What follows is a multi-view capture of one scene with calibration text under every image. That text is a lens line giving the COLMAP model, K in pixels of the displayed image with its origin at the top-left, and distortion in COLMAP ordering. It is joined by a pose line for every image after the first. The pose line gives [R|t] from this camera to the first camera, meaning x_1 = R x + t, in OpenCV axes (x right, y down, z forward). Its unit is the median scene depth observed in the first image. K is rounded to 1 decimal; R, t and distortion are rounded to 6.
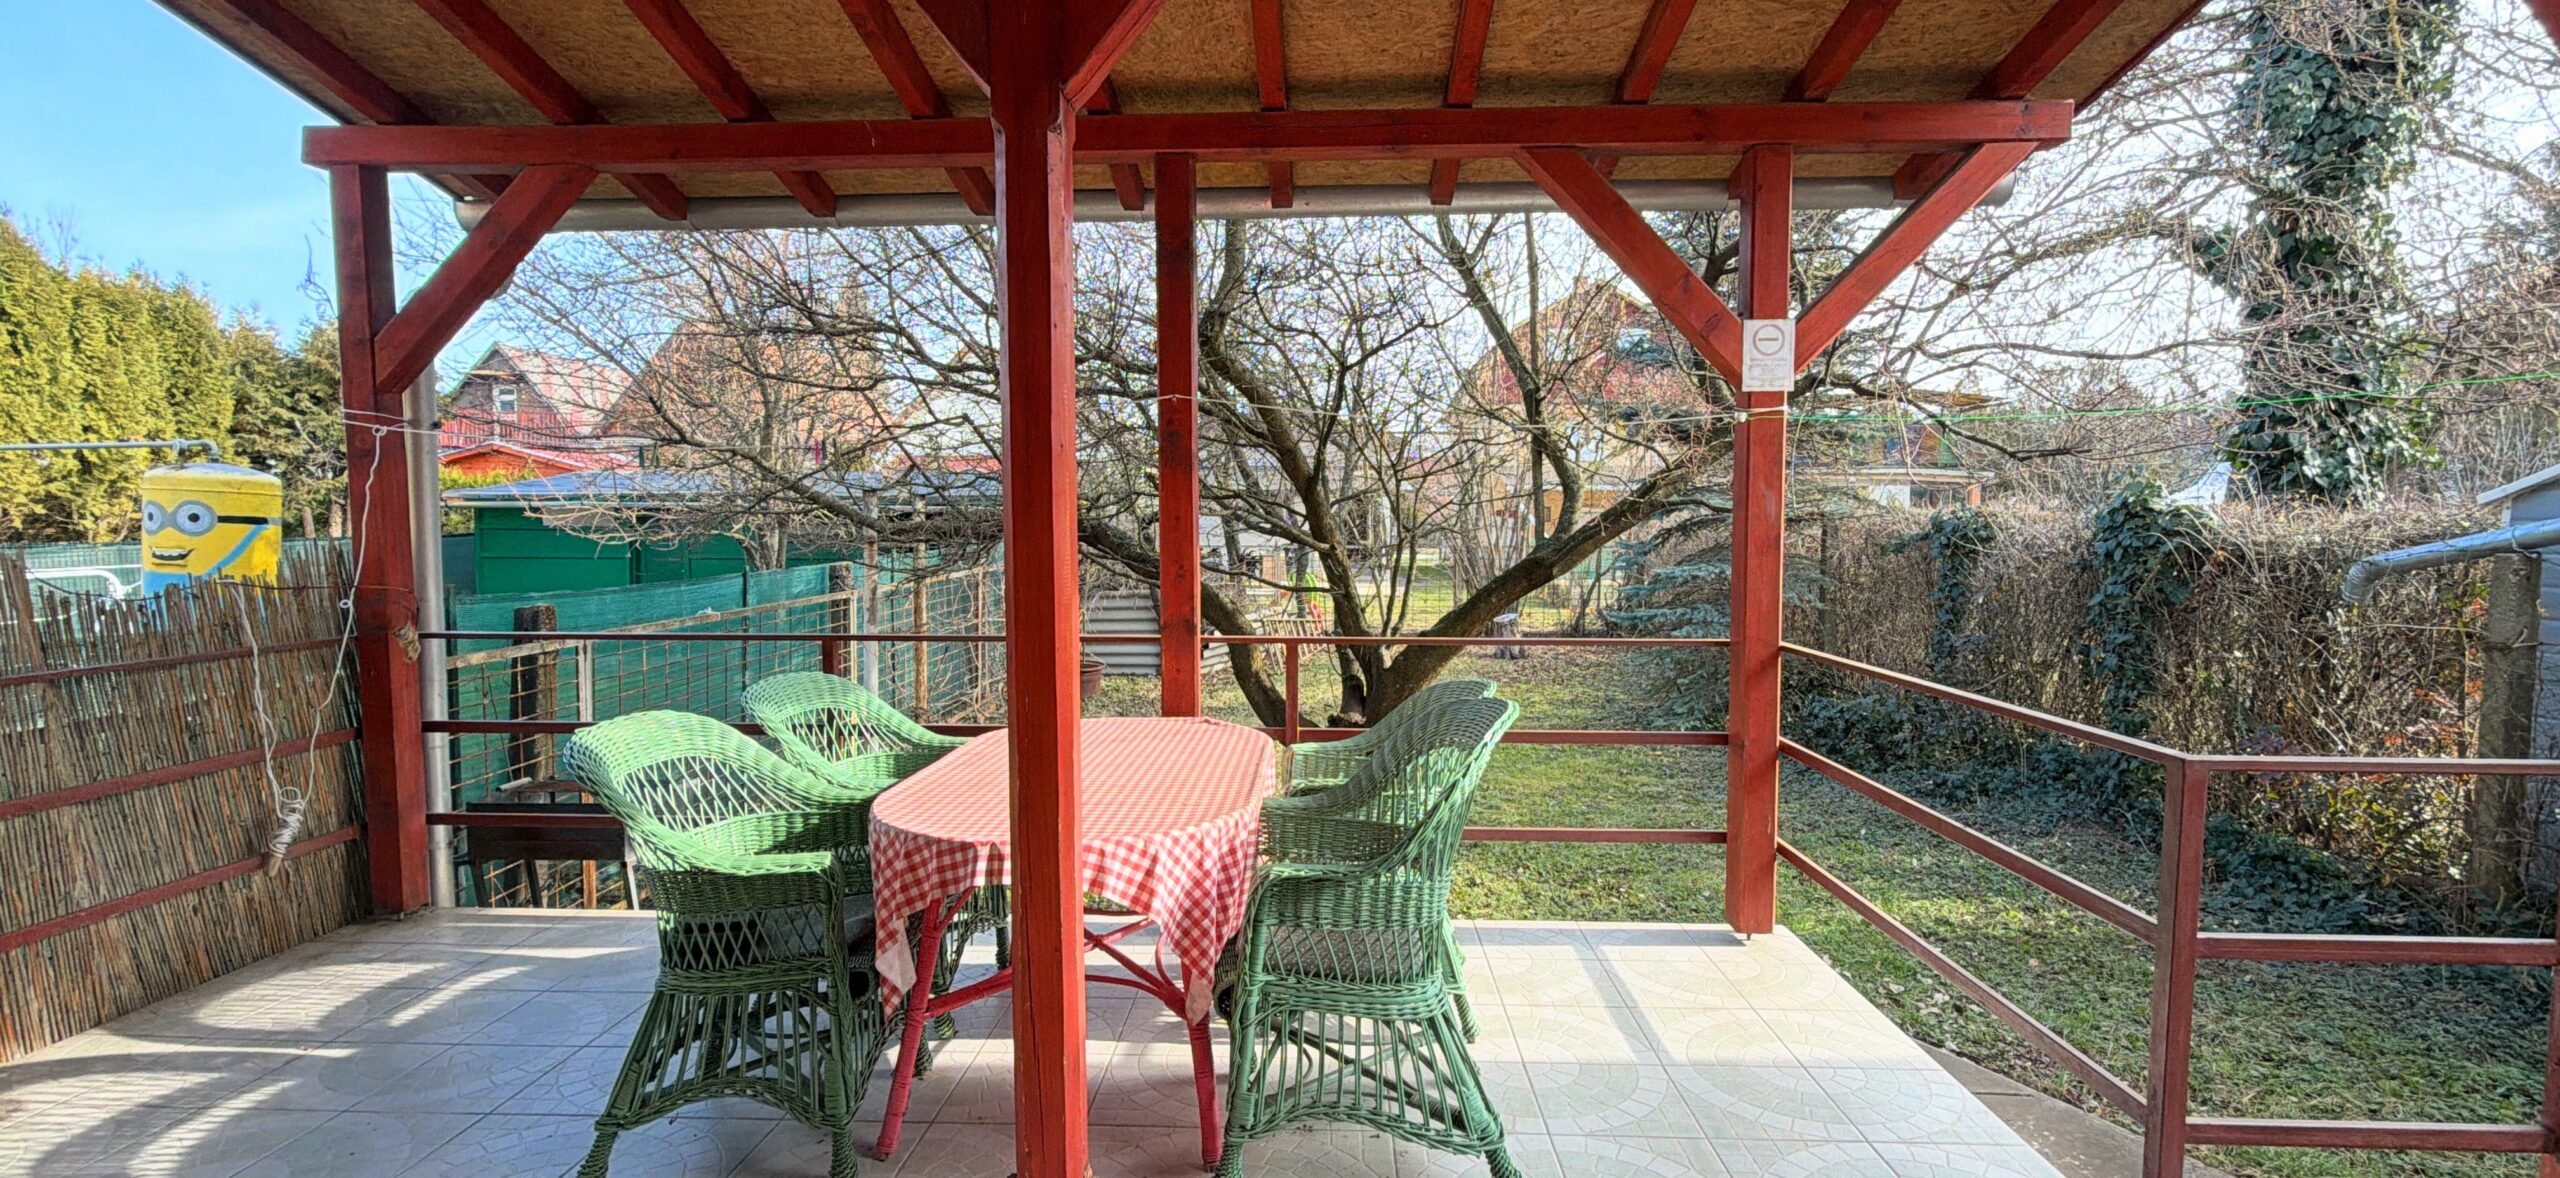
lens RADIAL K [[1158.9, 0, 1282.8], [0, 1158.9, 592.5], [0, 0, 1]] dist [0.000309, -0.000827]
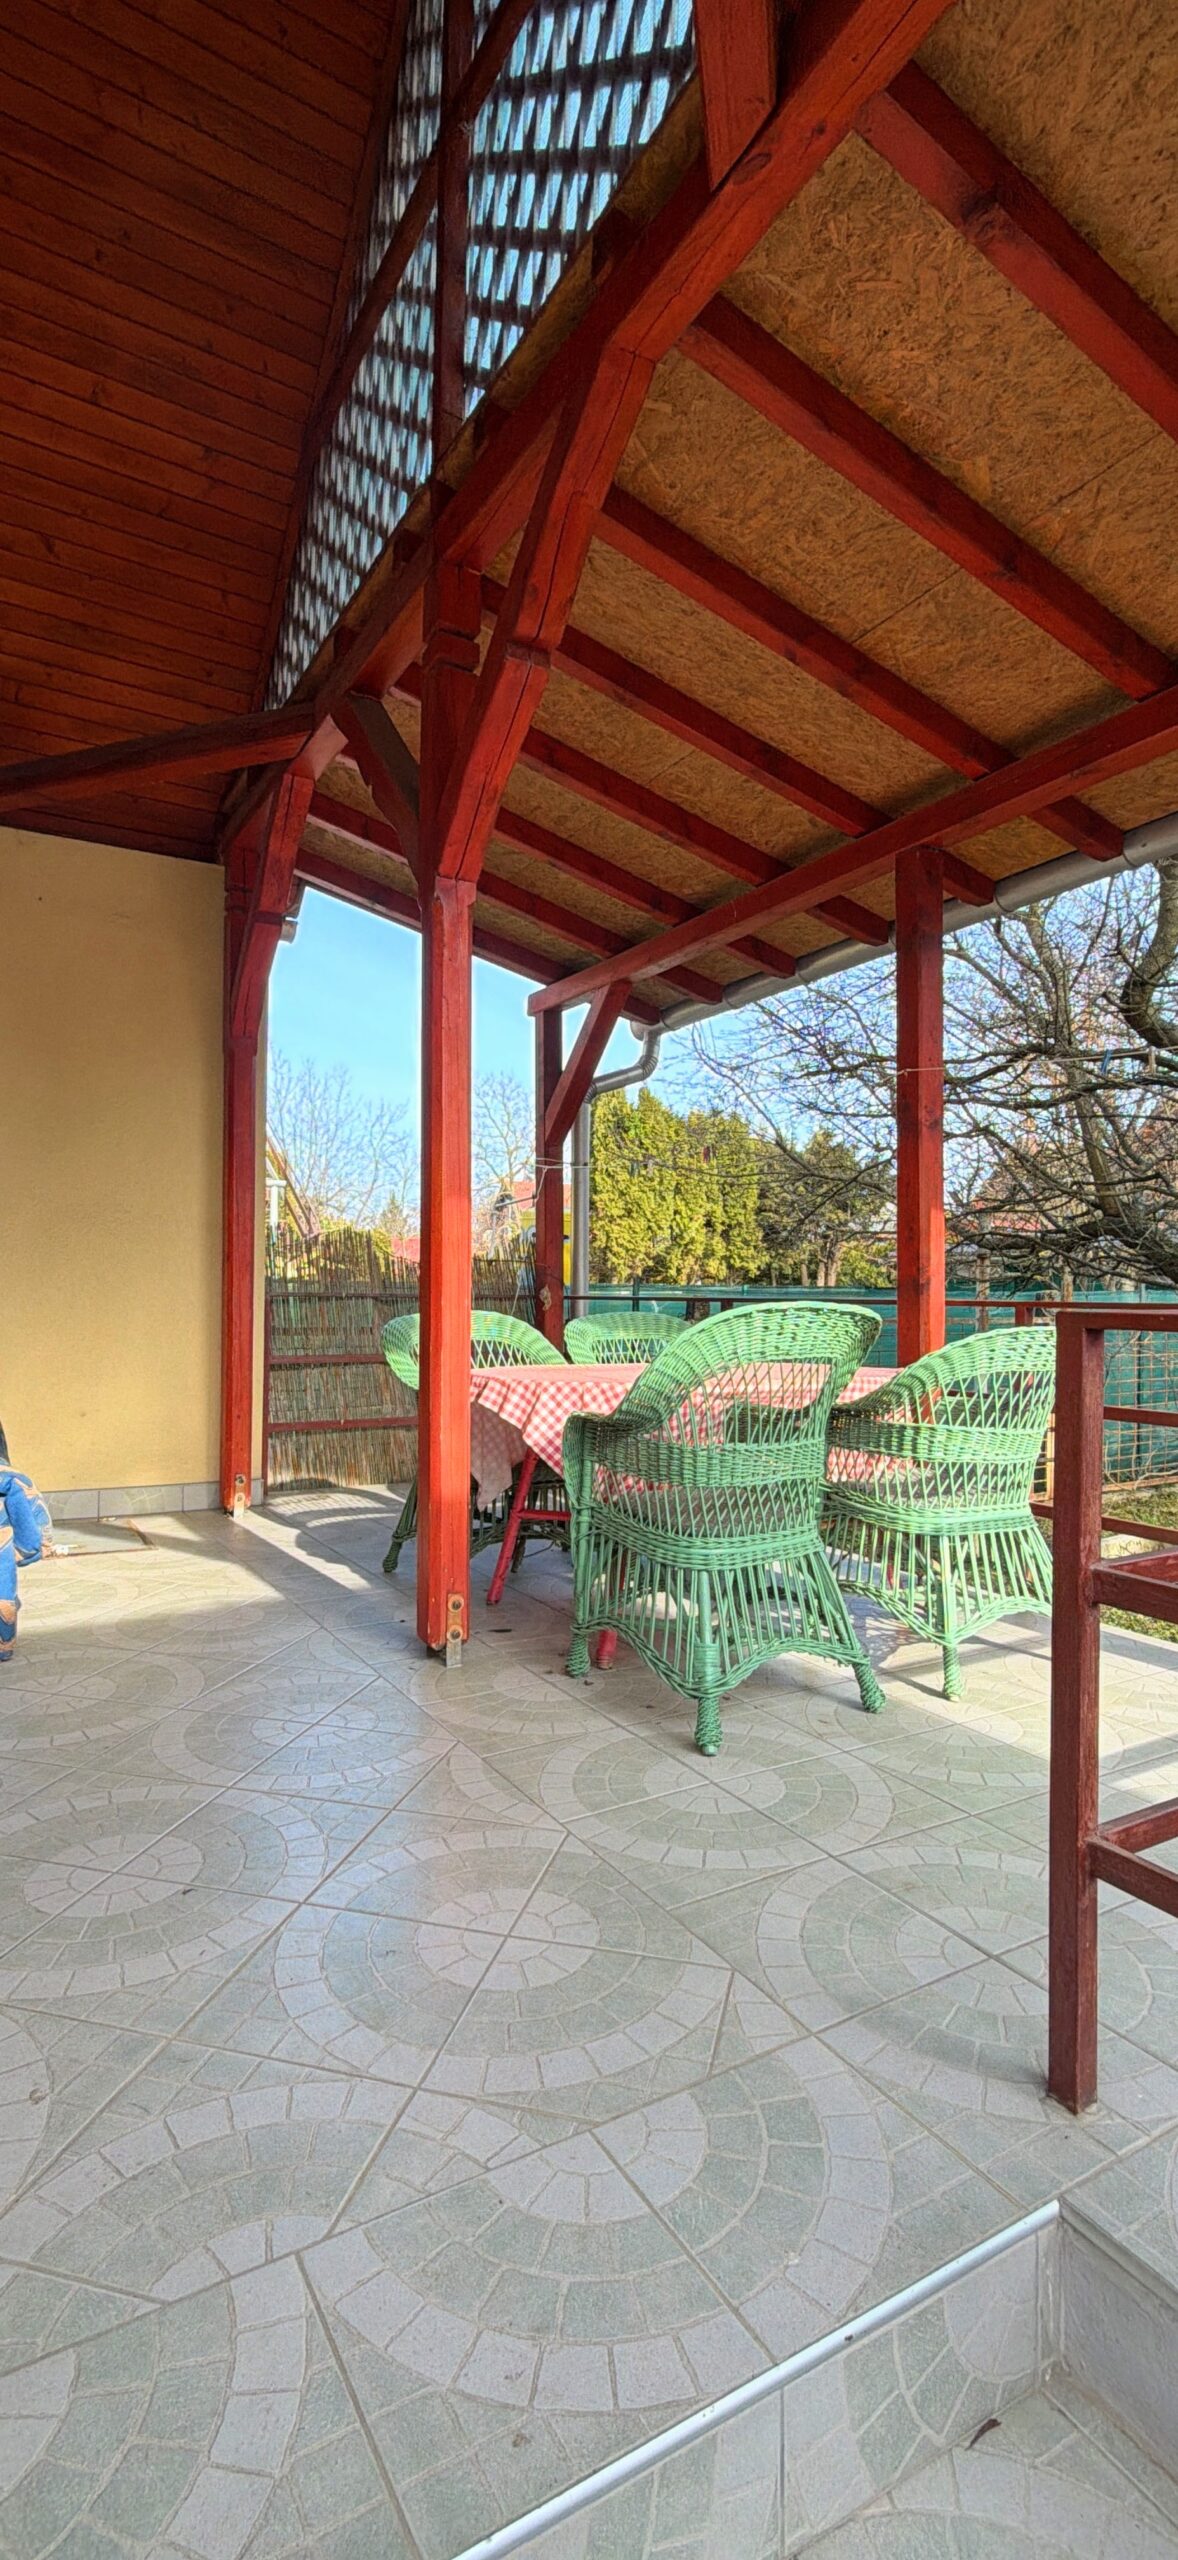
lens RADIAL K [[1158.9, 0, 586.5], [0, 1158.9, 1287.5], [0, 0, 1]] dist [0.000309, -0.000827]
pose [[0.539185, -0.001101, -0.842187, 0.424561], [-0.062124, 0.997223, -0.041077, 0.061752], [0.839893, 0.074468, 0.537619, 0.124911]]
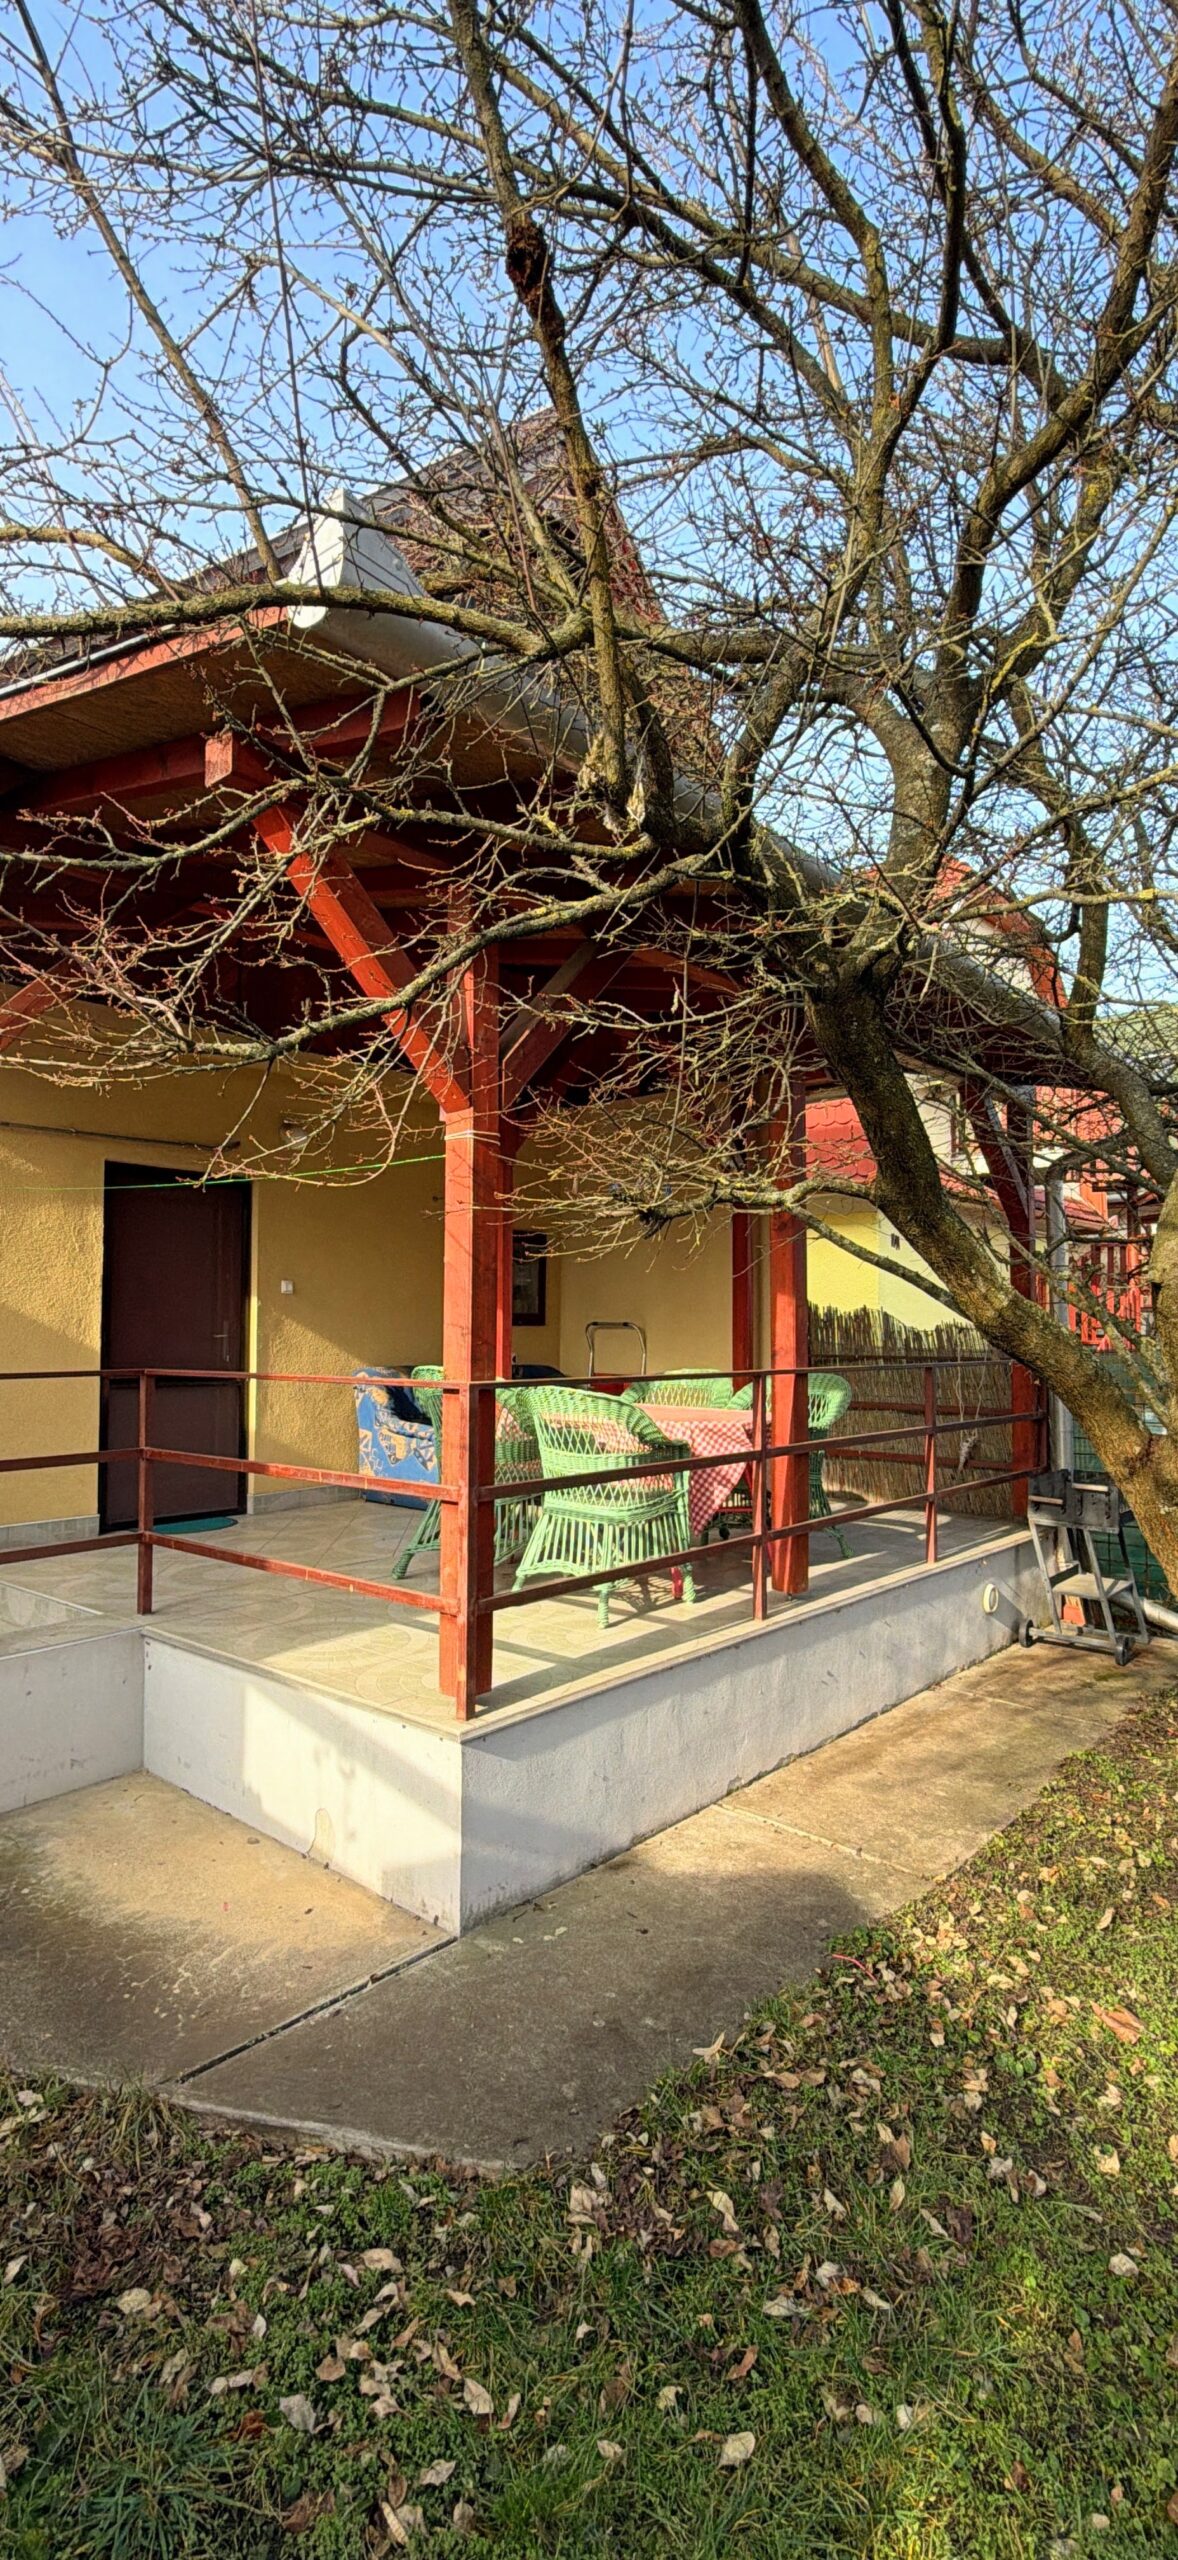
lens RADIAL K [[1158.9, 0, 584.3], [0, 1158.9, 1278.8], [0, 0, 1]] dist [0.000309, -0.000827]
pose [[-0.621657, -0.037620, -0.782386, 0.723804], [-0.057368, 0.998350, -0.002422, -0.030997], [0.781186, 0.043378, -0.622789, 1.097015]]
